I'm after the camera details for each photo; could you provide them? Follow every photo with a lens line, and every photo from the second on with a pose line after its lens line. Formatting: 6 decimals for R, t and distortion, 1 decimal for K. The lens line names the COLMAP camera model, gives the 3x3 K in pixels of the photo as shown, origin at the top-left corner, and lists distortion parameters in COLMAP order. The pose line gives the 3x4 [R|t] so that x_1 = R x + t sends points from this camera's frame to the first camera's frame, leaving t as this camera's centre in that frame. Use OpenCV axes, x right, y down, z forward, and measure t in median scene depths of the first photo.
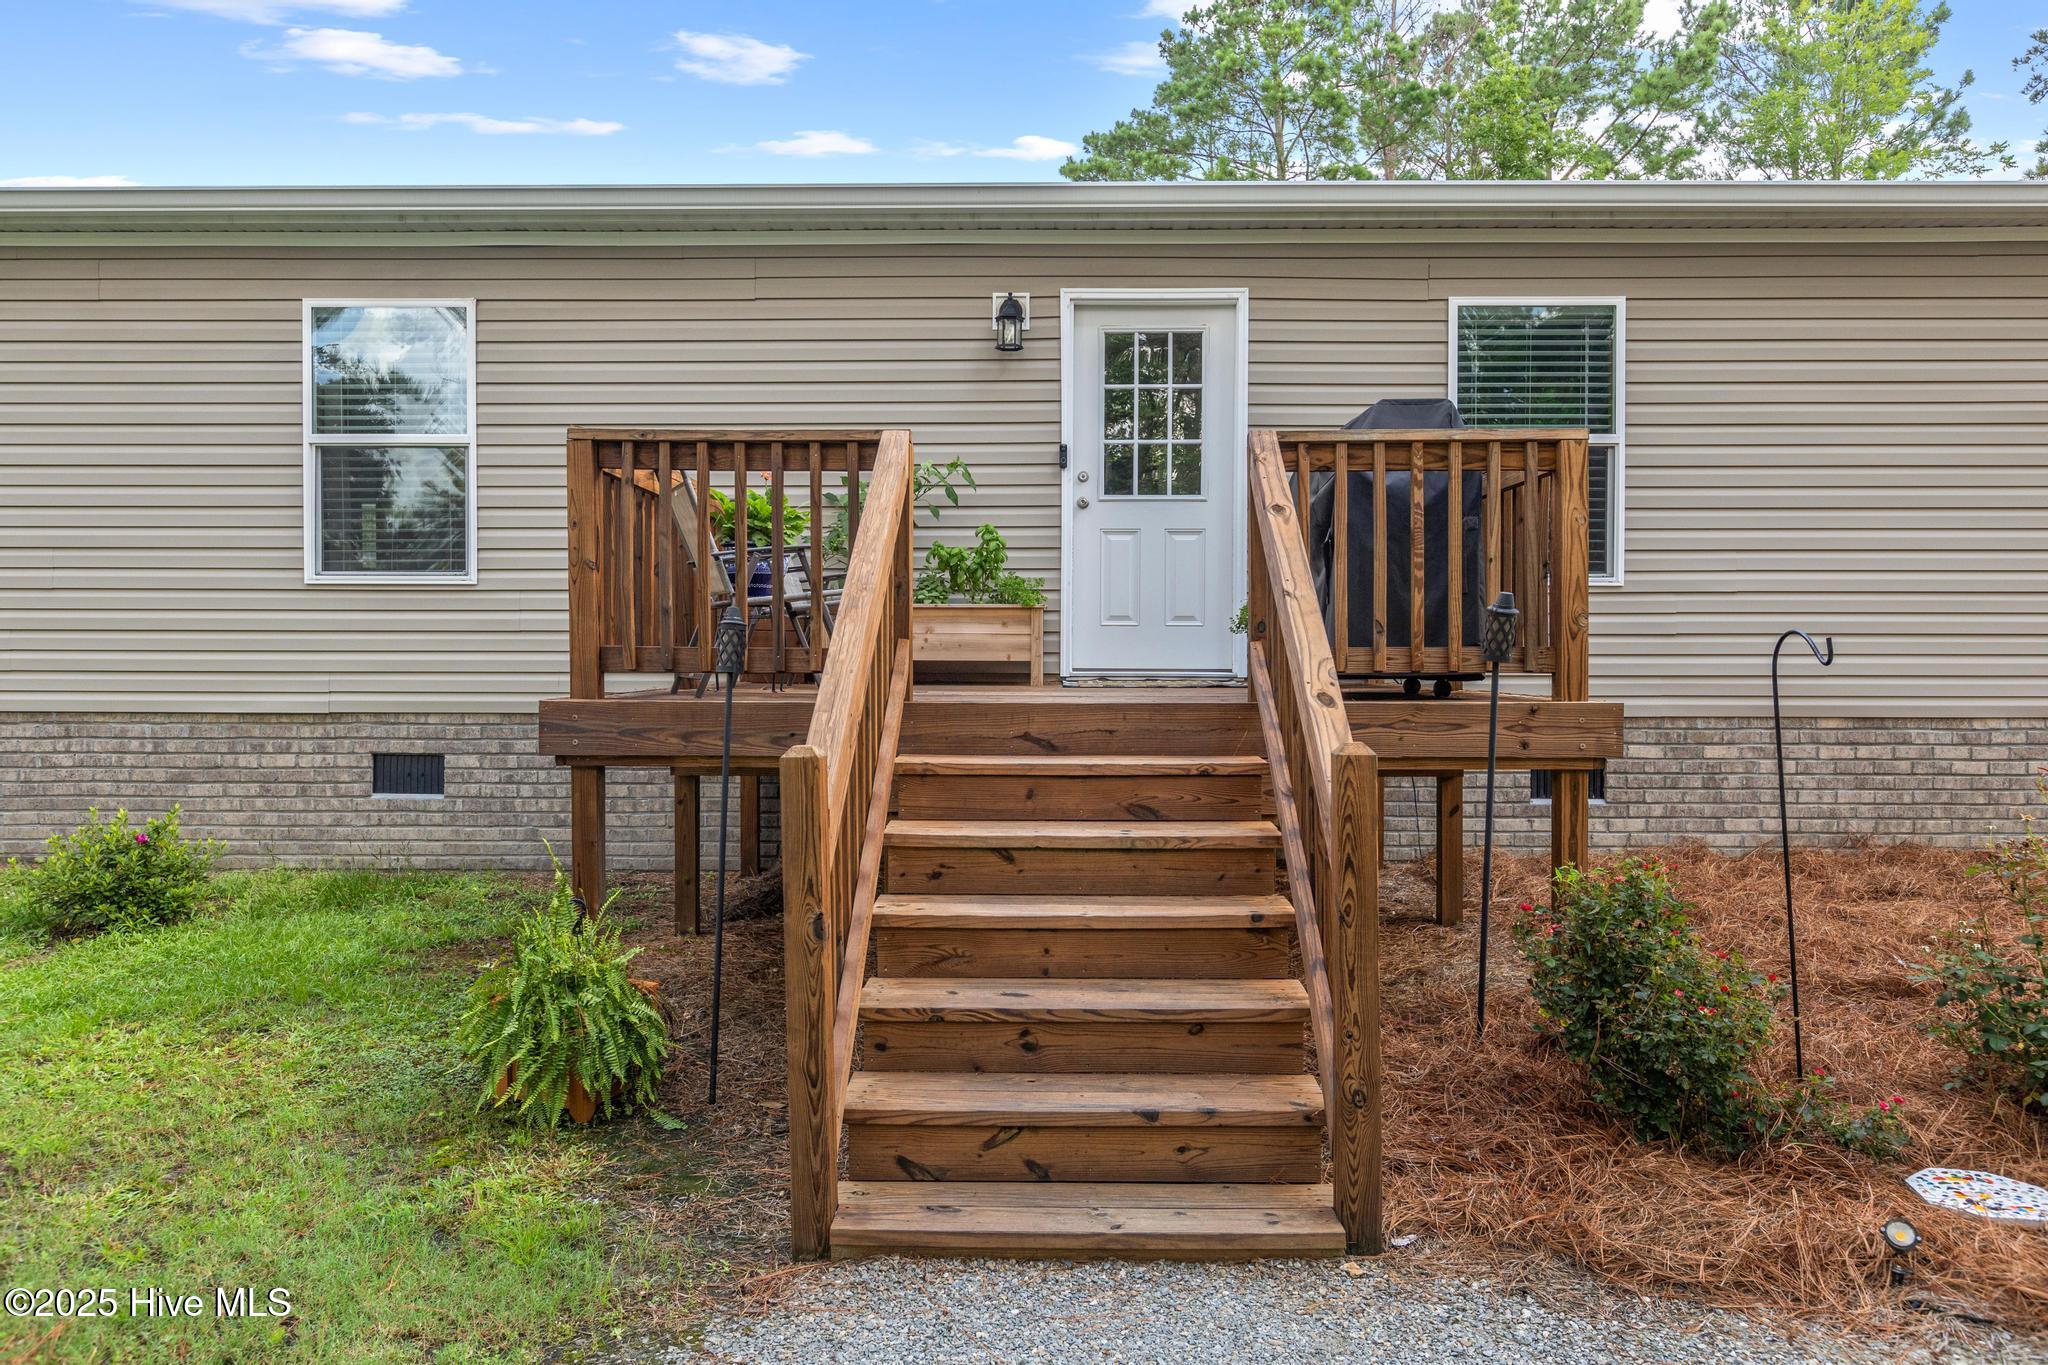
lens RADIAL K [[1413.8, 0, 1019.7], [0, 1413.8, 683.9], [0, 0, 1]] dist [0.044670, 0.002436]
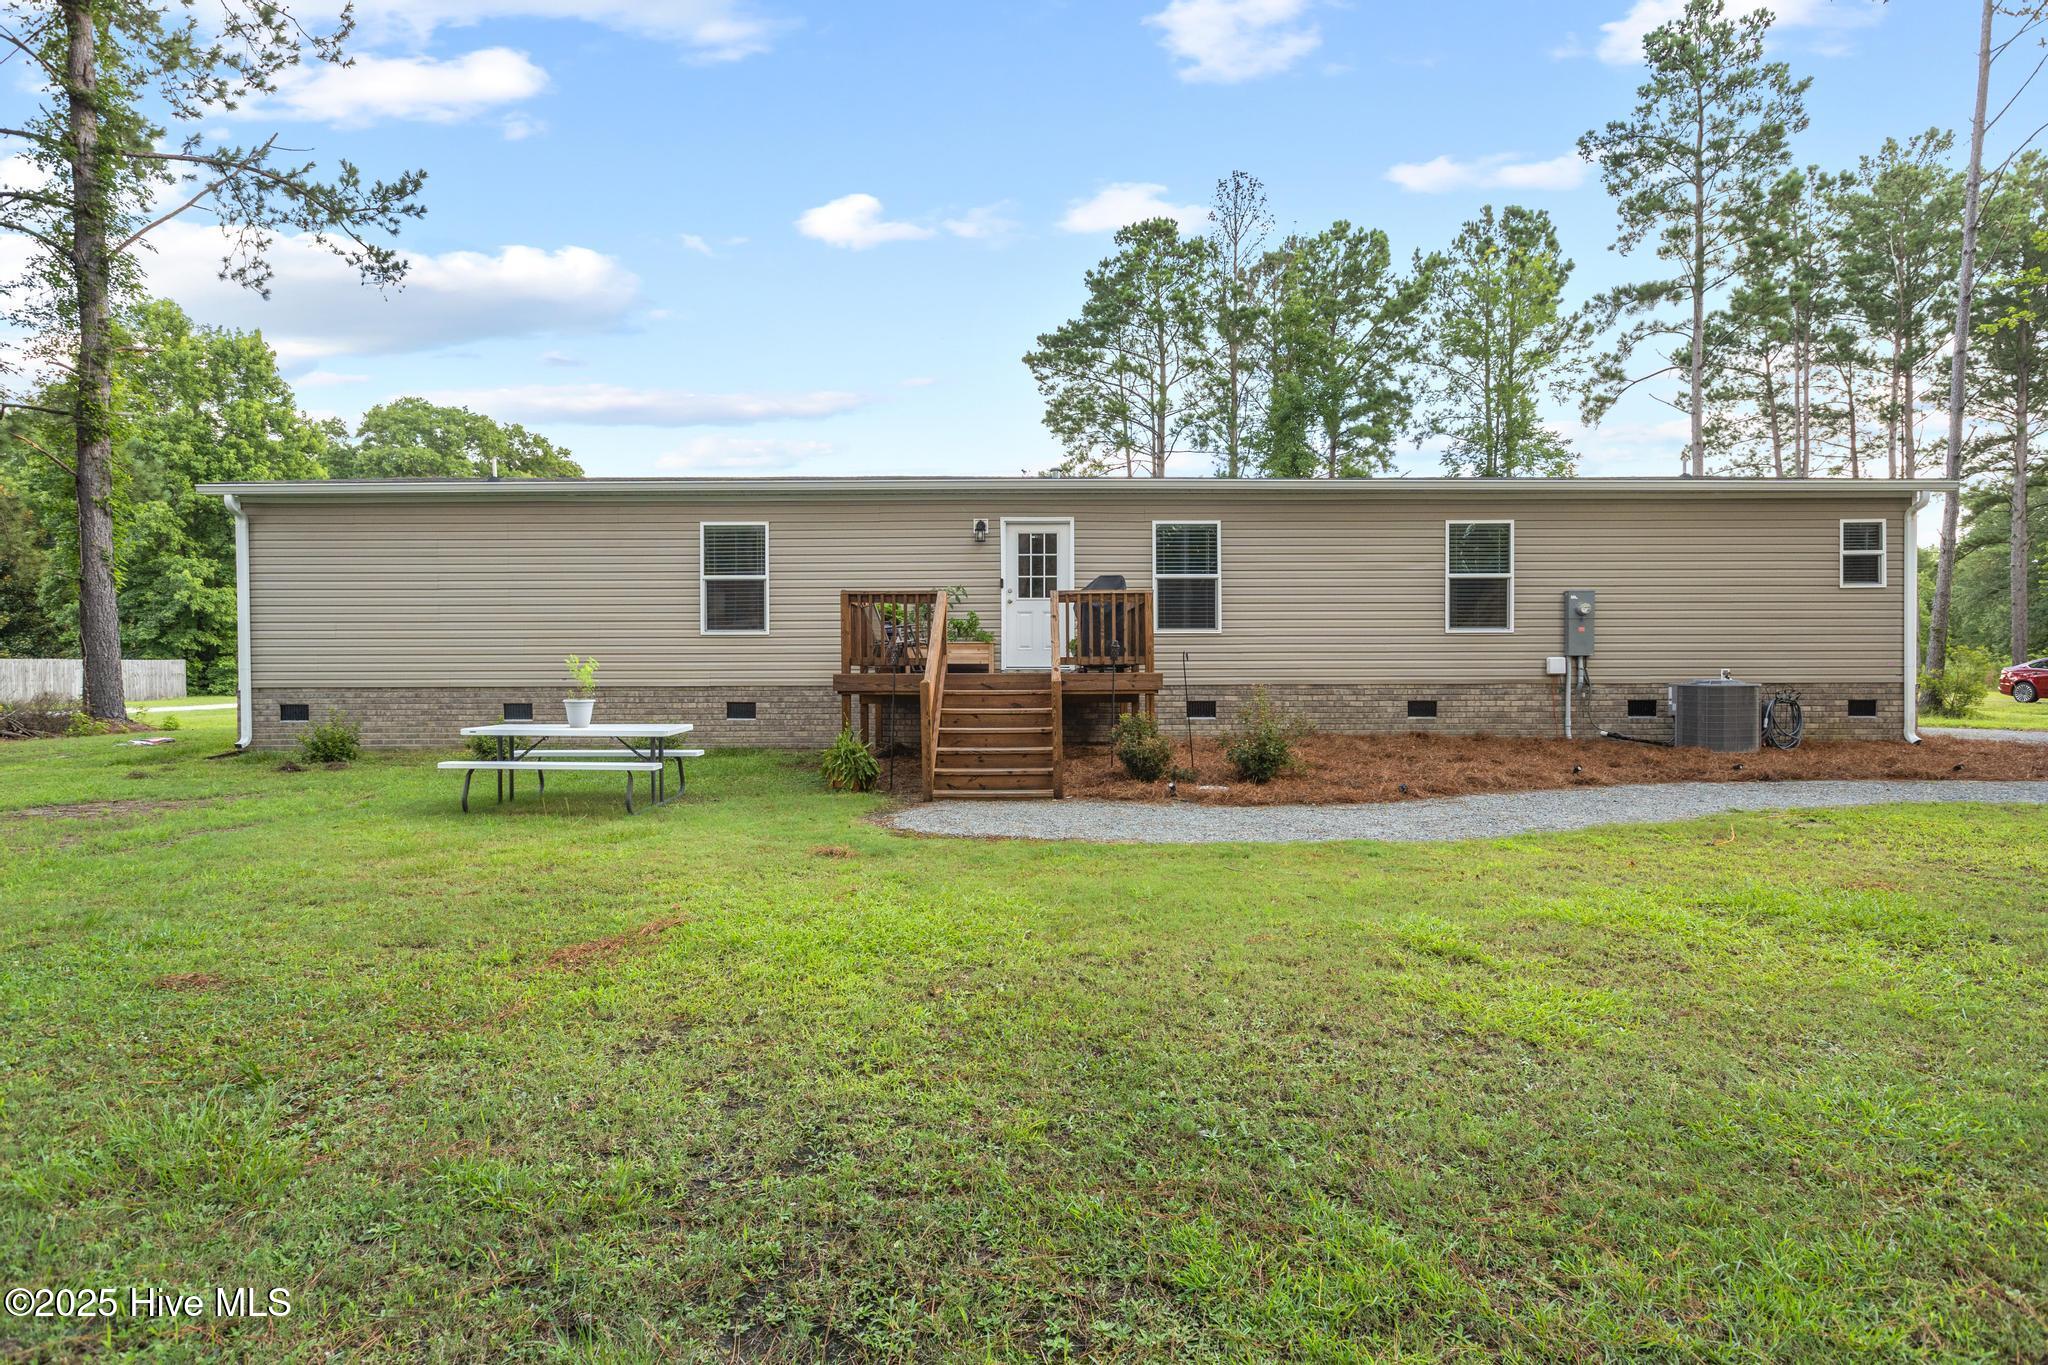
lens RADIAL K [[1063.1, 0, 1030.9], [0, 1063.1, 686.2], [0, 0, 1]] dist [-0.002157, -0.000172]
pose [[0.999674, -0.005549, 0.024941, 0.033761], [0.005645, 0.999977, -0.003810, 0.030957], [-0.024919, 0.003950, 0.999682, -0.888571]]
